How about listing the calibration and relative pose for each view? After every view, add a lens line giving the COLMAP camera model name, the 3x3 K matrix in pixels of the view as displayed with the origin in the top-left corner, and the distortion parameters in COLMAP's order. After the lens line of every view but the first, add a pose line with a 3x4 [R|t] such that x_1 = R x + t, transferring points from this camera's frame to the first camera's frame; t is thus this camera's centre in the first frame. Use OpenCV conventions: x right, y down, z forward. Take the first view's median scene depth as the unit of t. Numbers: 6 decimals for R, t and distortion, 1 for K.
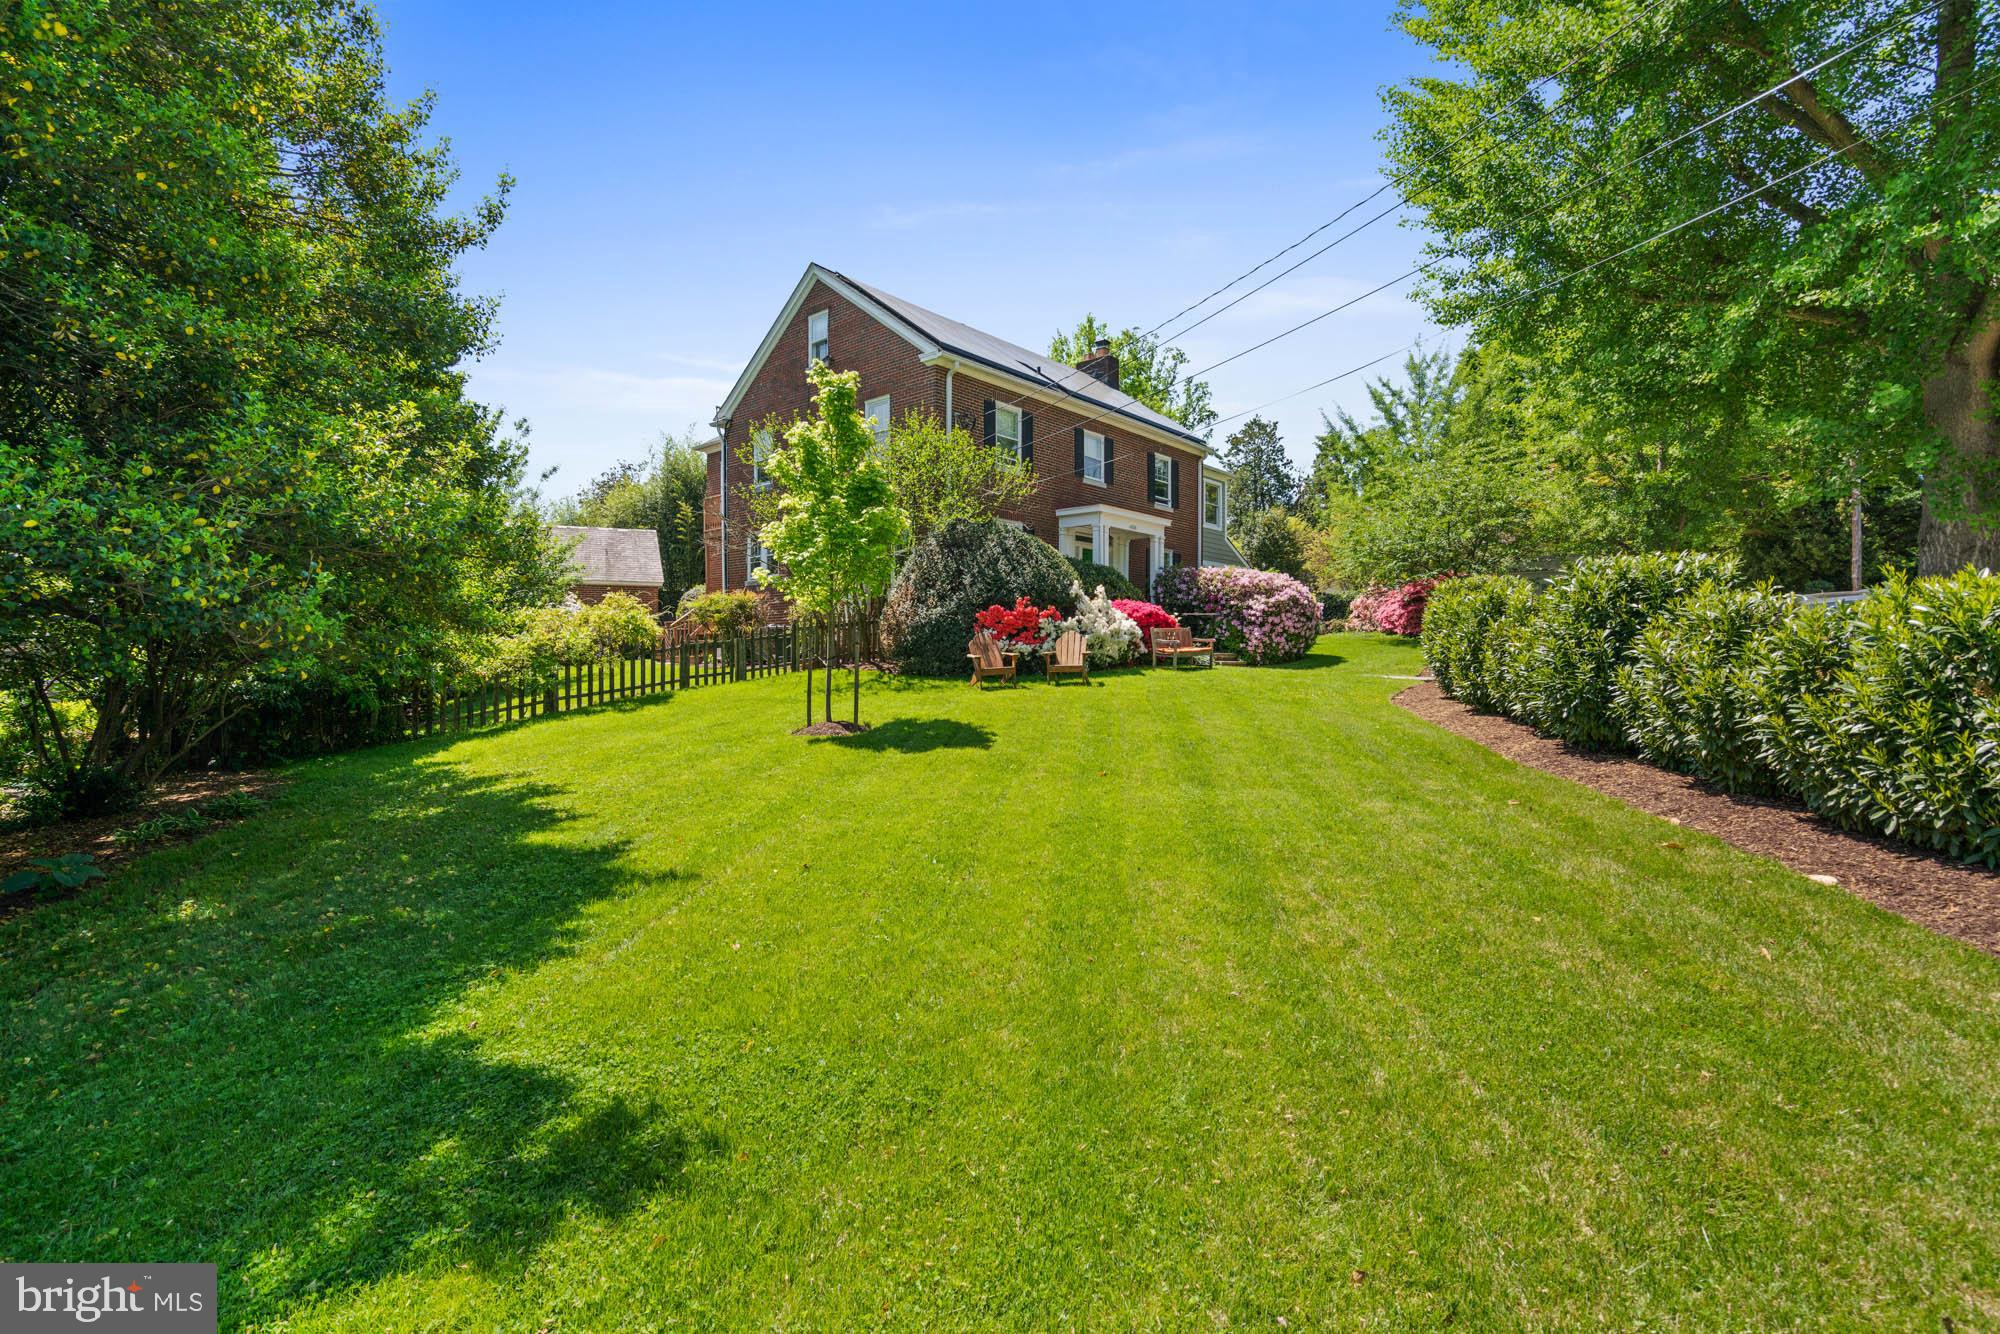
lens RADIAL K [[924.5, 0, 1000.0], [0, 924.5, 667.0], [0, 0, 1]] dist [-0.000997, 0.000028]
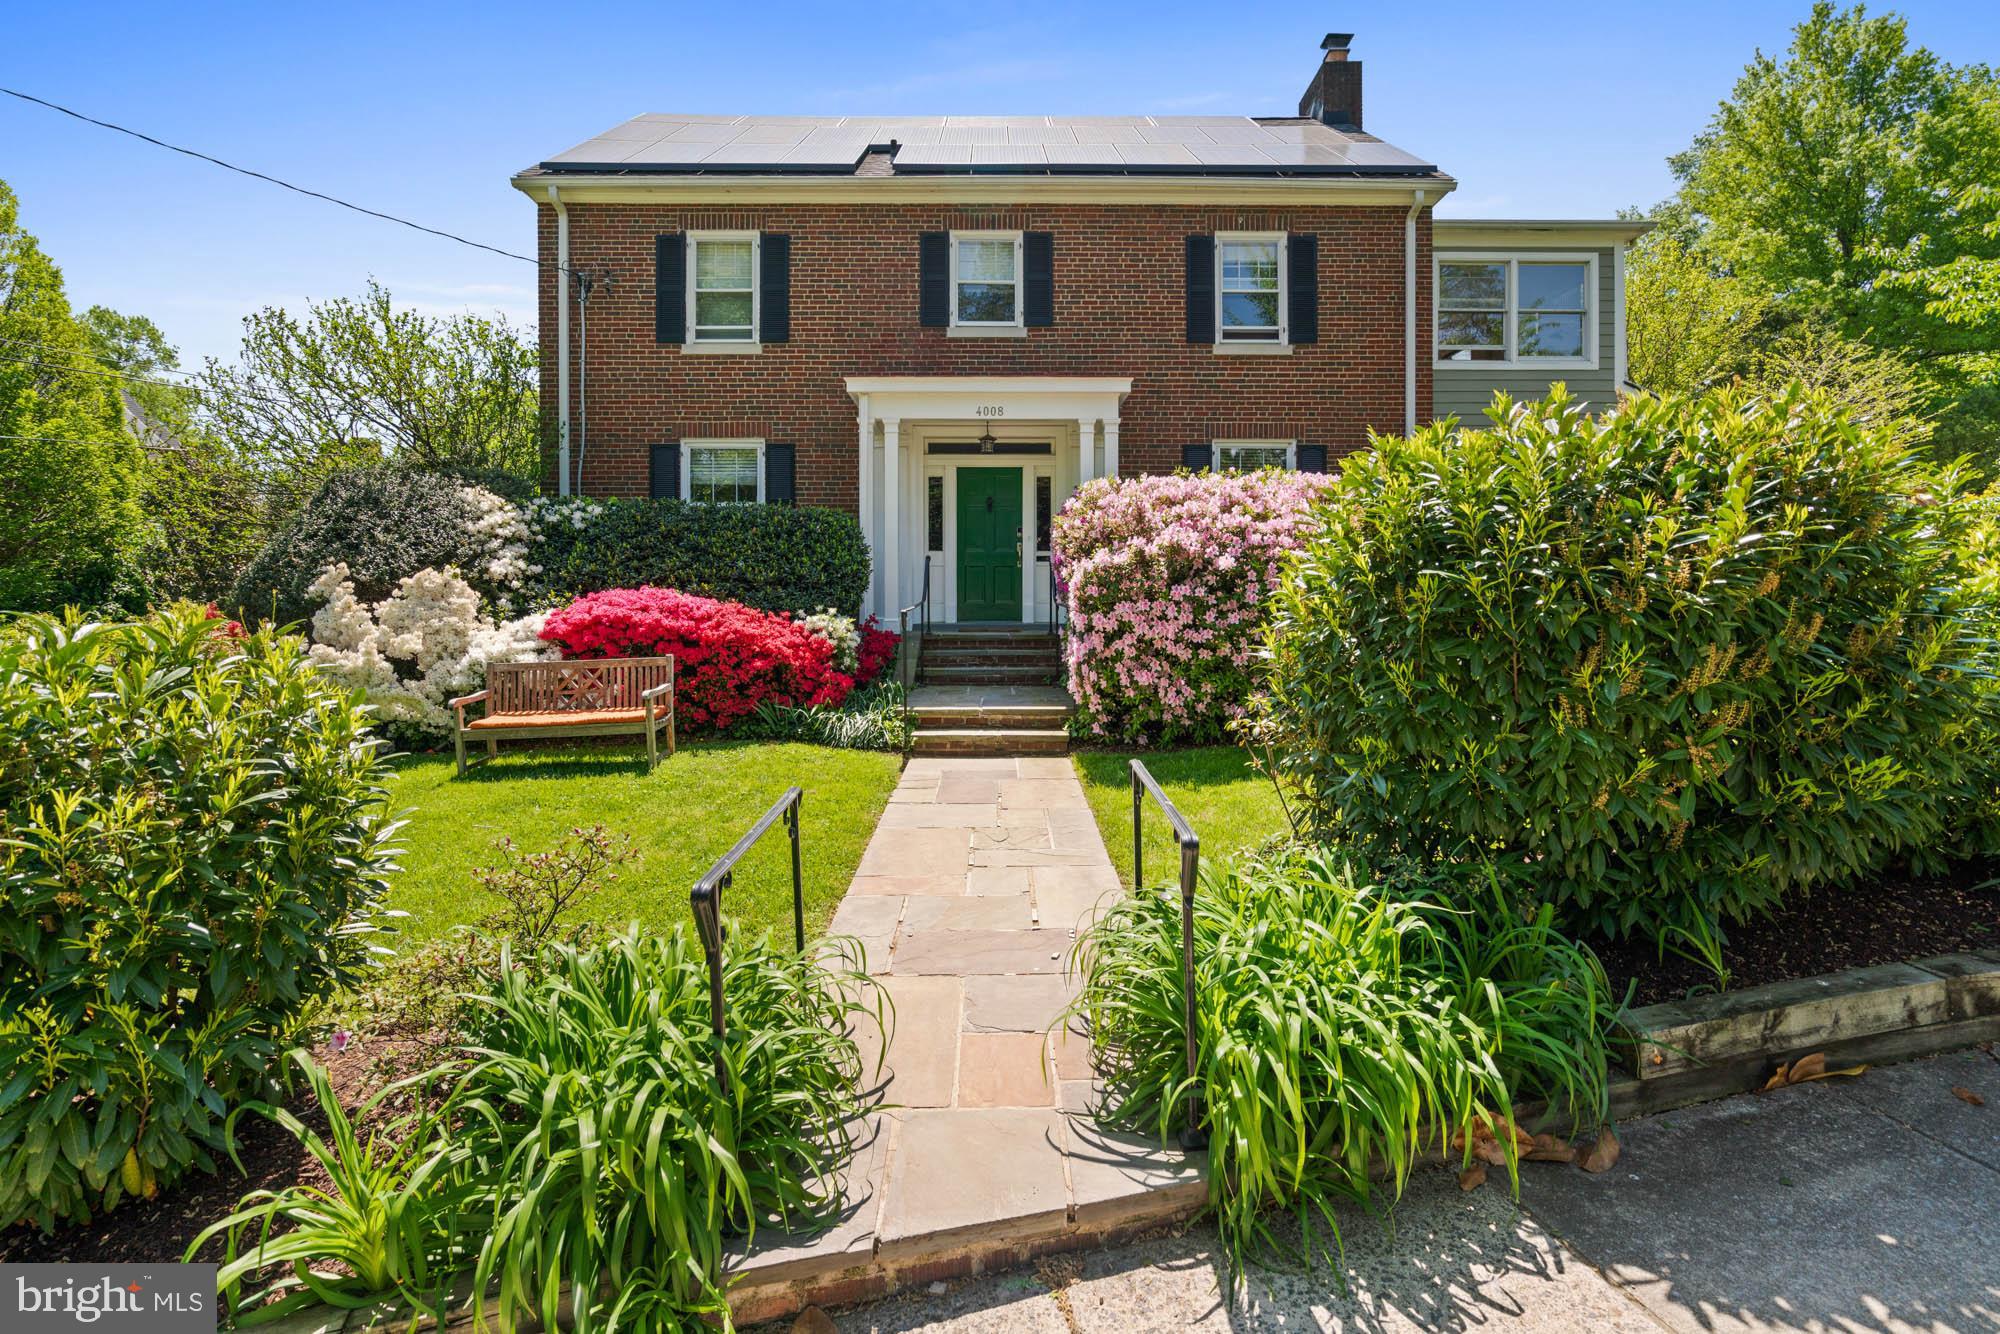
lens RADIAL K [[923.2, 0, 998.2], [0, 923.2, 611.7], [0, 0, 1]] dist [0.000404, 0.000531]
pose [[0.655532, 0.002743, -0.755162, 0.426101], [-0.003050, 0.999995, 0.000985, -0.044550], [0.755161, 0.001657, 0.655537, 0.603888]]
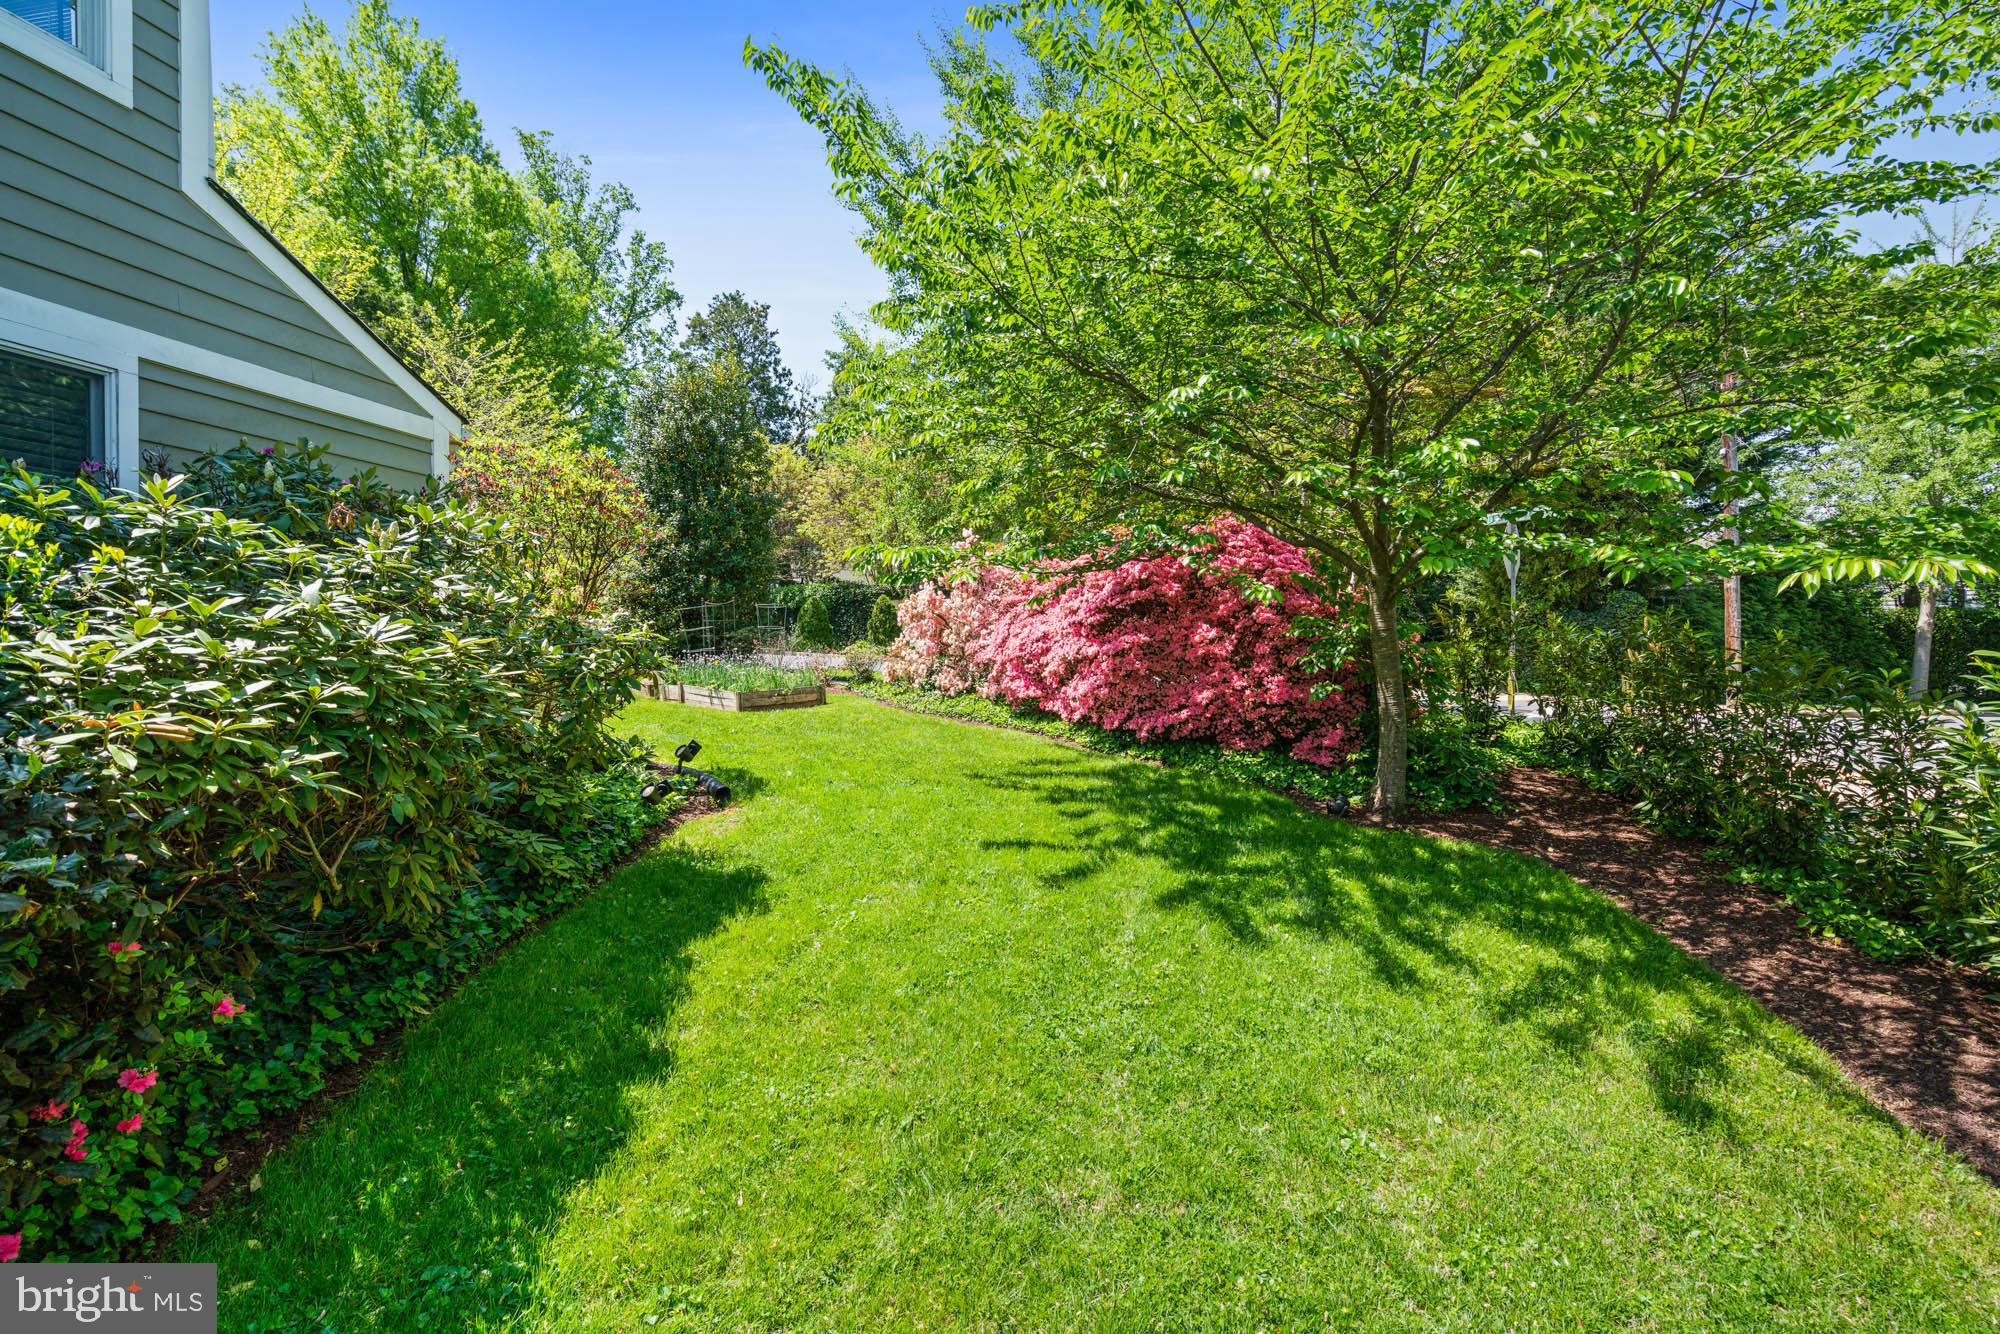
lens RADIAL K [[906.0, 0, 994.4], [0, 906.0, 669.1], [0, 0, 1]] dist [-0.001685, 0.000186]
pose [[0.876072, -0.002302, 0.482175, 0.332003], [-0.007558, 0.999800, 0.018504, -0.069644], [-0.482122, -0.019855, 0.875879, 0.919634]]
